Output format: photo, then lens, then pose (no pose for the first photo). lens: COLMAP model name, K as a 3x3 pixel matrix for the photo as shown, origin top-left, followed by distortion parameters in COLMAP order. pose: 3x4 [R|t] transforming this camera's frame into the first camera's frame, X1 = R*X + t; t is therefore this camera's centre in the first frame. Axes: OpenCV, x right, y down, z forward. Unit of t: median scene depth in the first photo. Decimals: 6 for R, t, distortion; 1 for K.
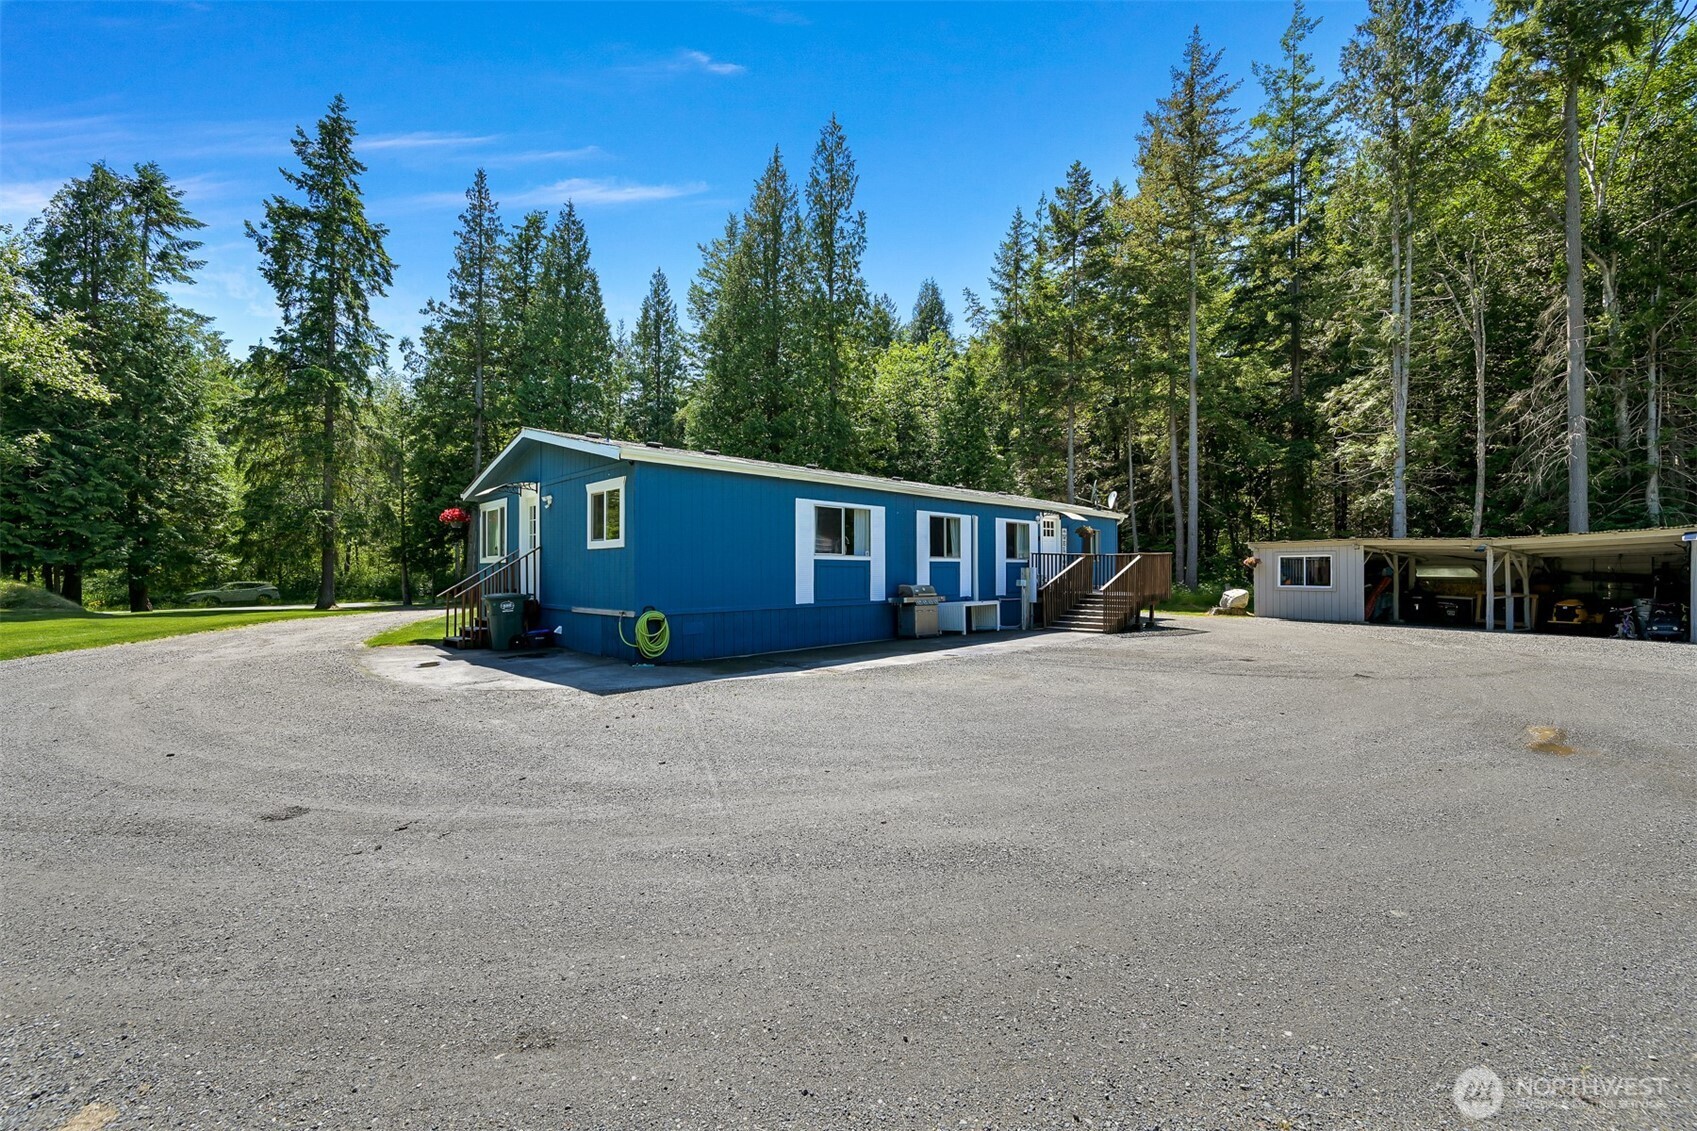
lens RADIAL K [[666.5, 0, 850.0], [0, 666.5, 563.6], [0, 0, 1]] dist [-0.001548, -0.000240]
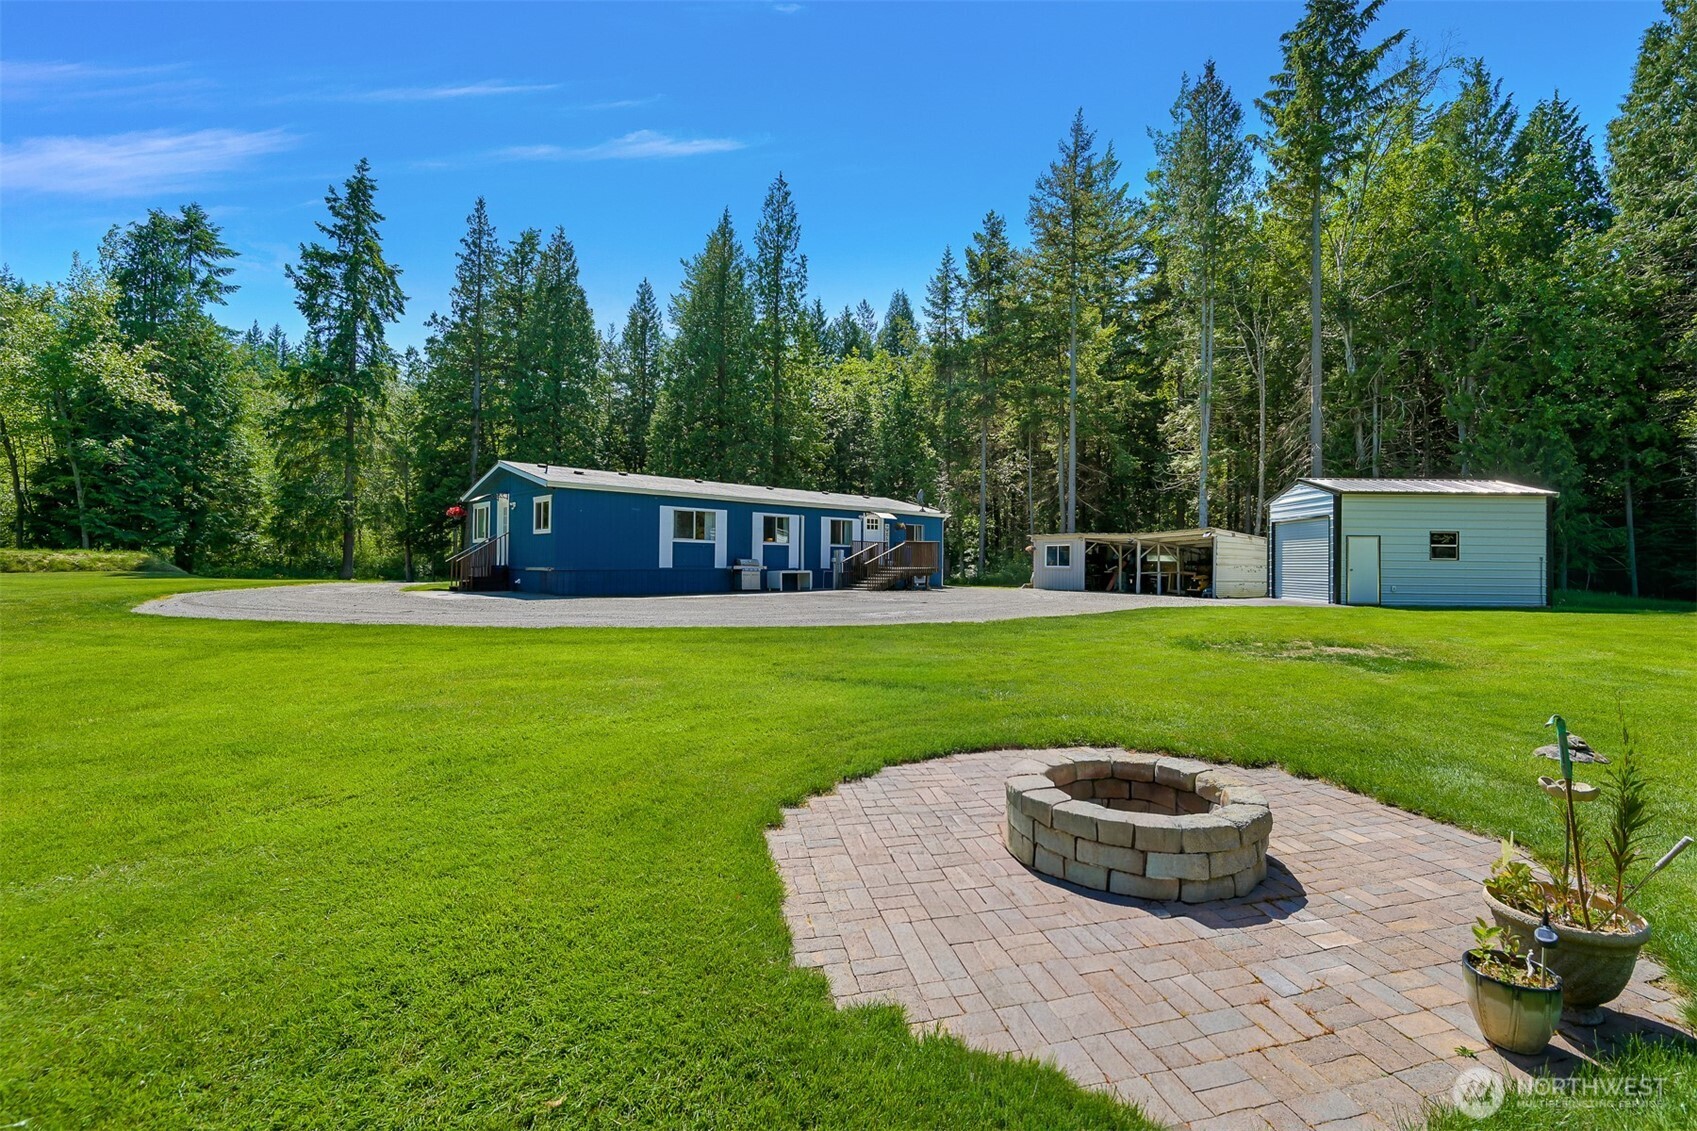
lens RADIAL K [[726.4, 0, 905.0], [0, 726.4, 553.6], [0, 0, 1]] dist [-0.000694, -0.000160]
pose [[0.999637, 0.011267, 0.024454, 0.198557], [-0.011211, 0.999934, -0.002425, 0.008693], [-0.024480, 0.002150, 0.999698, -0.346076]]
